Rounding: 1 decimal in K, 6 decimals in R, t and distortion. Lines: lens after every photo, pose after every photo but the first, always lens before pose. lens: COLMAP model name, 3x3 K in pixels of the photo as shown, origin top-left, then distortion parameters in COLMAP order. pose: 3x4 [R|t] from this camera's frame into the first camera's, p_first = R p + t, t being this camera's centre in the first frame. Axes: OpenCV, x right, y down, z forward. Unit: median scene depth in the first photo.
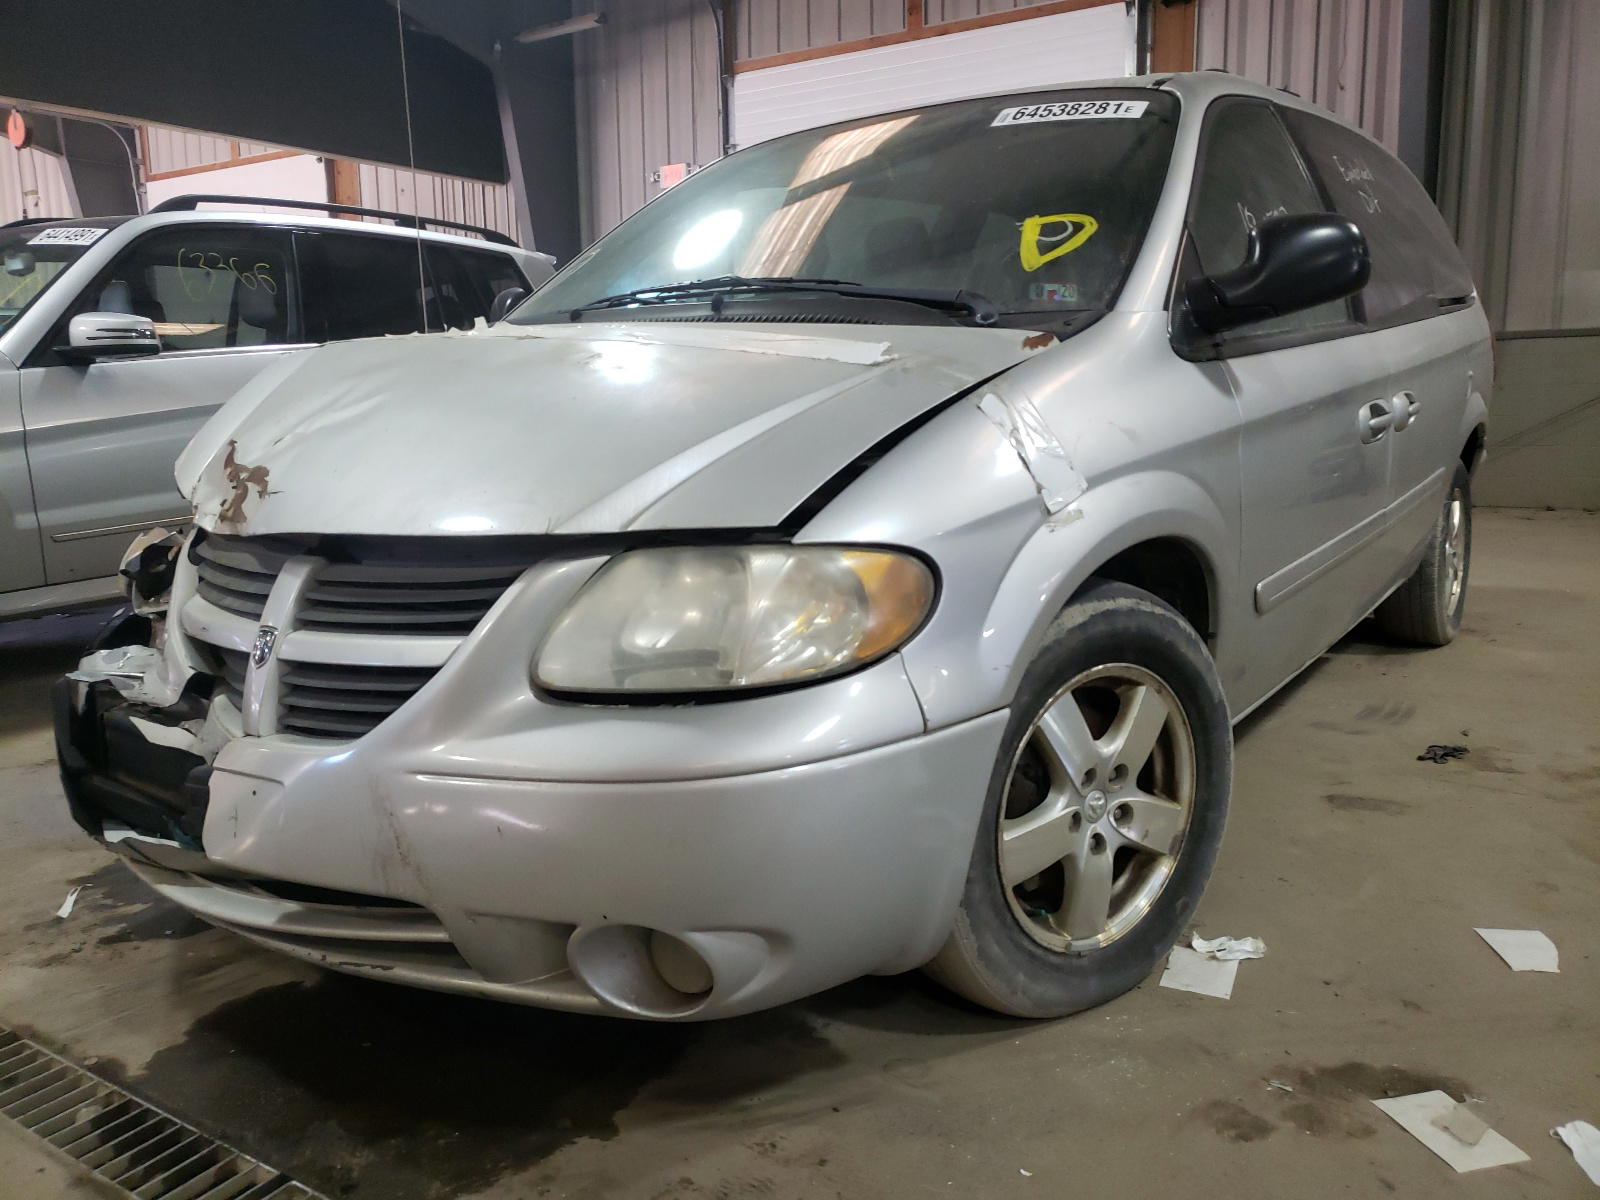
lens RADIAL K [[1251.1, 0, 797.6], [0, 1251.1, 590.8], [0, 0, 1]] dist [0.009304, -0.006189]
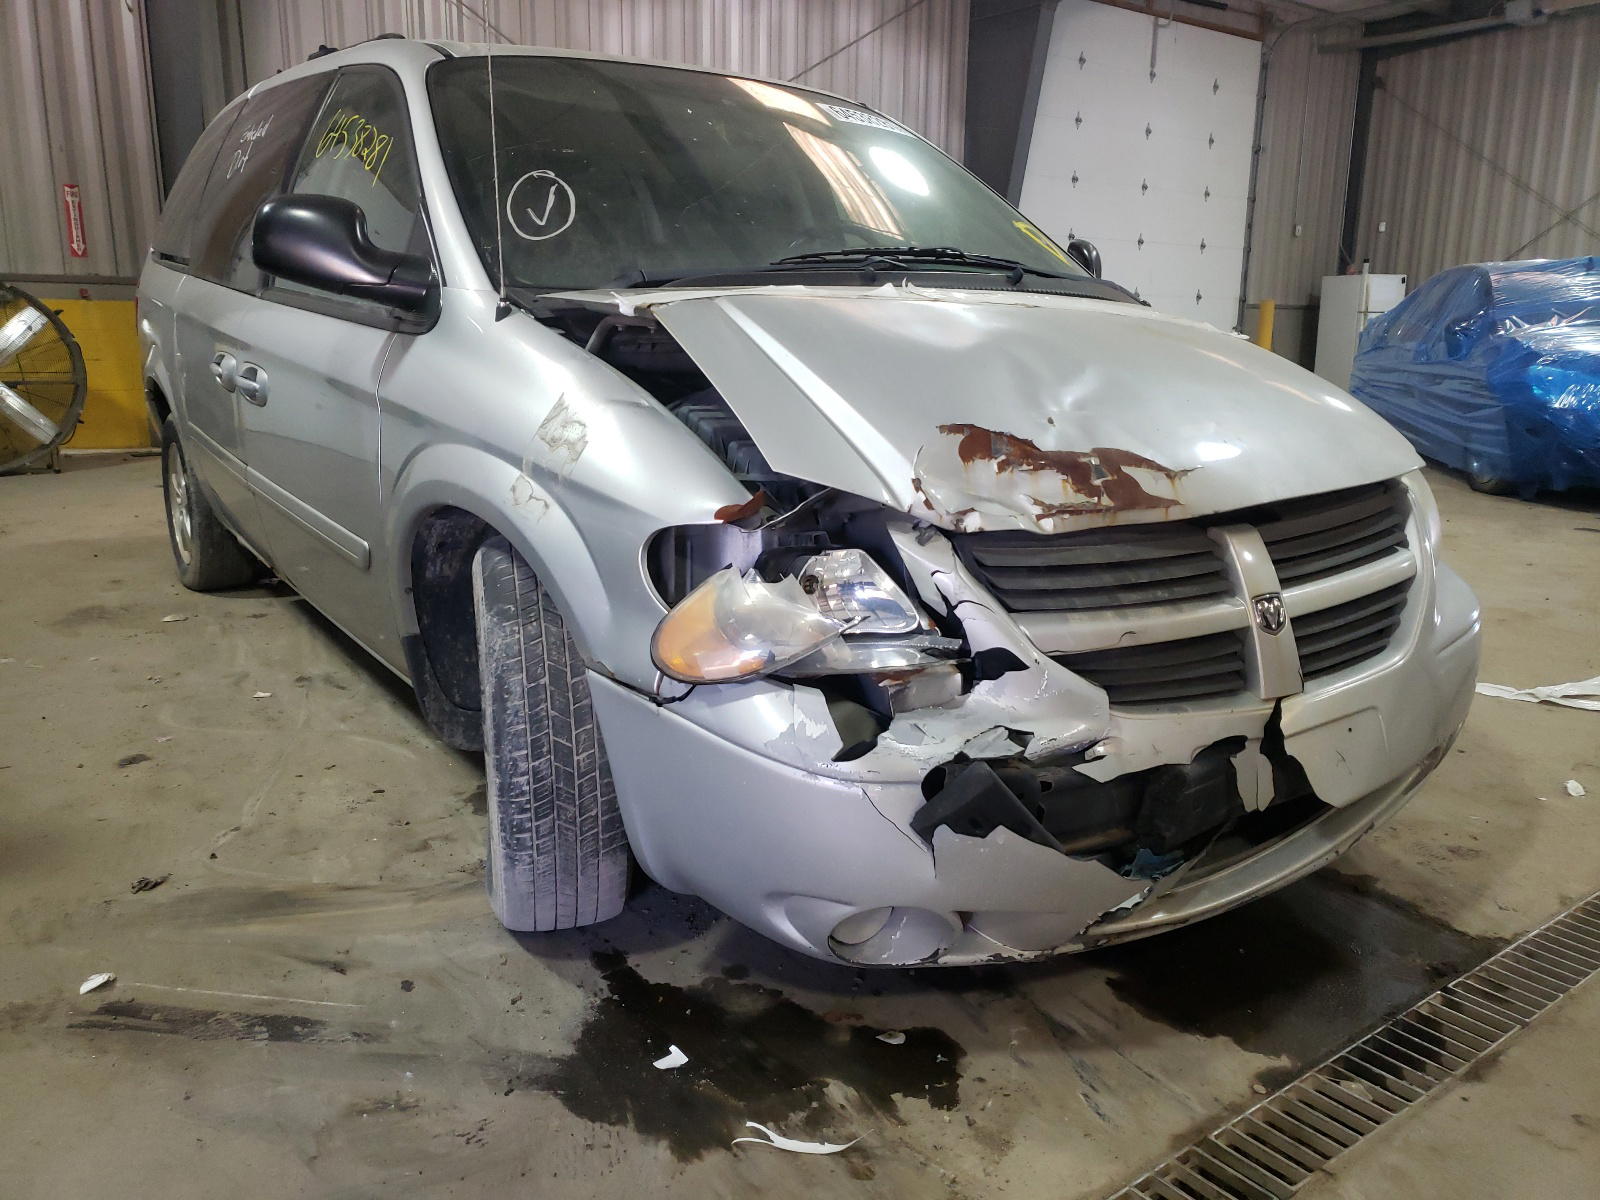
lens RADIAL K [[1251.1, 0, 803.9], [0, 1251.1, 596.2], [0, 0, 1]] dist [0.009304, -0.006189]
pose [[0.328779, -0.179055, 0.927278, -1.449285], [0.134462, 0.980735, 0.141702, -0.163534], [-0.934786, 0.078095, 0.346521, 0.942586]]
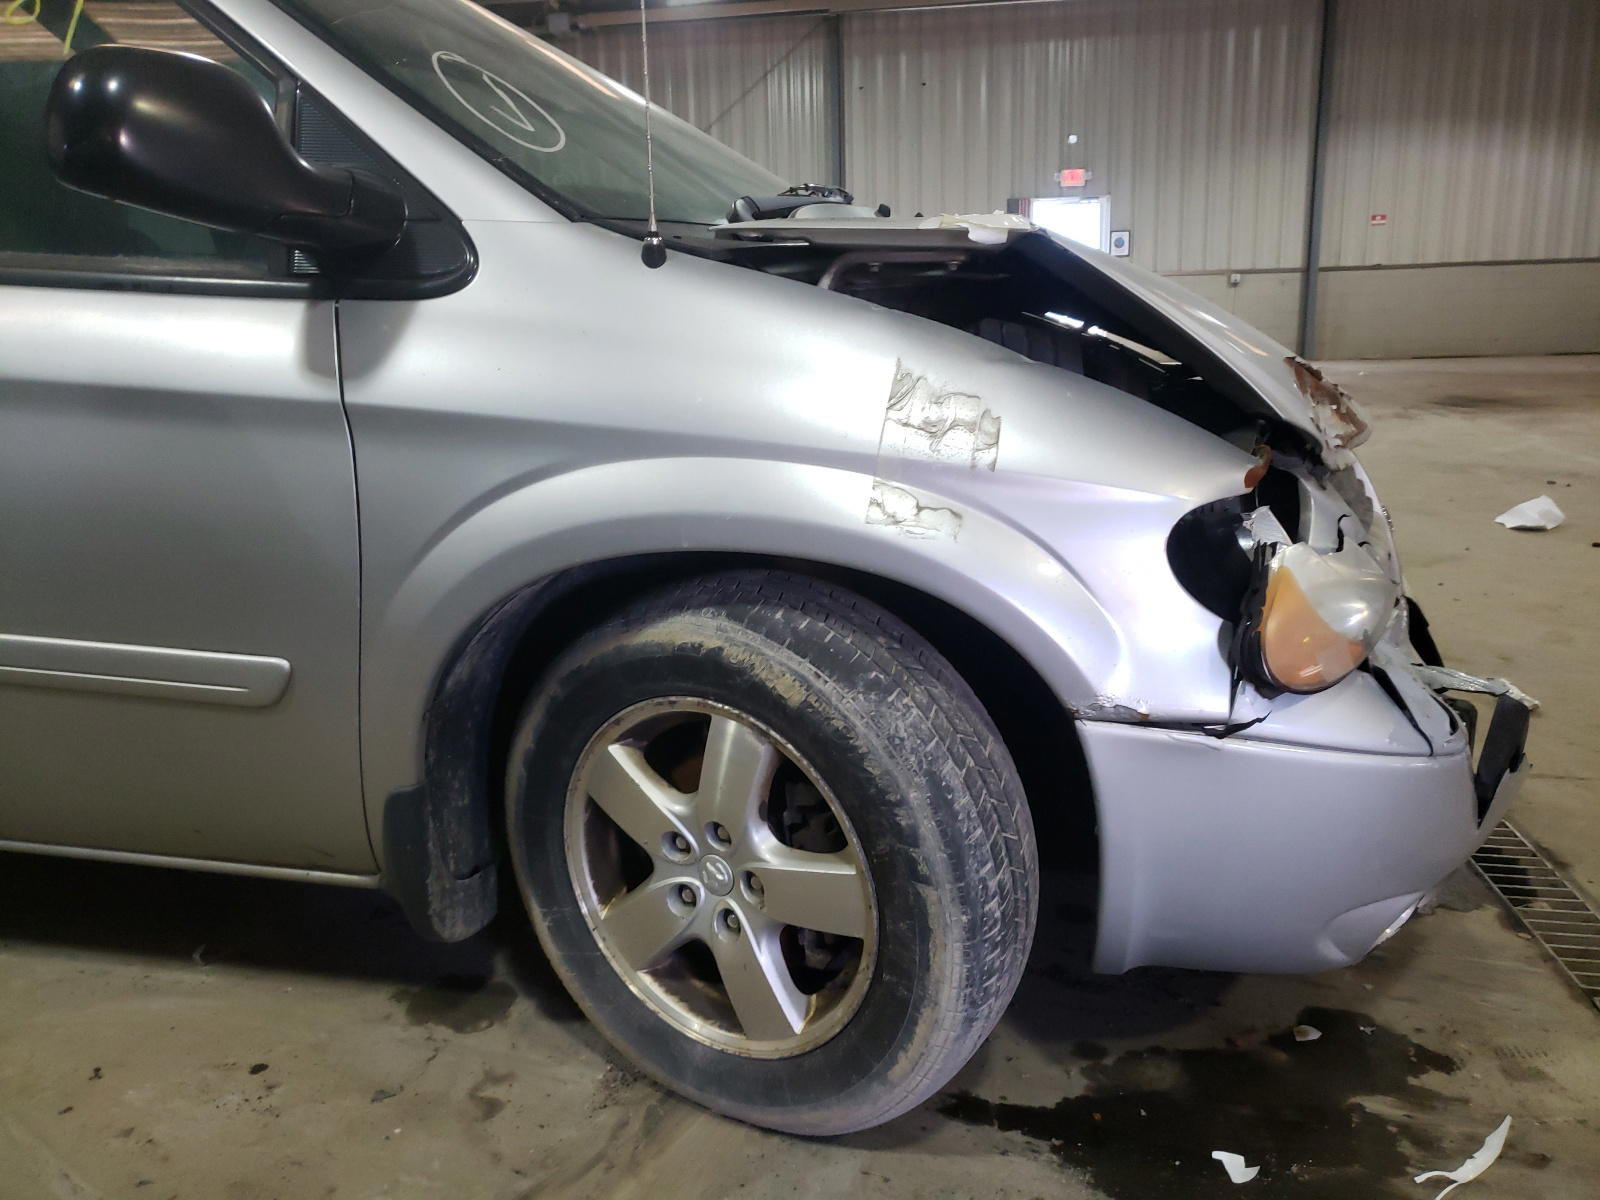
lens RADIAL K [[1251.1, 0, 792.5], [0, 1251.1, 606.5], [0, 0, 1]] dist [0.009304, -0.006189]
pose [[-0.392858, -0.183720, 0.901060, -1.189107], [0.187558, 0.943236, 0.274093, -0.279016], [-0.900269, 0.276681, -0.336100, 1.785900]]
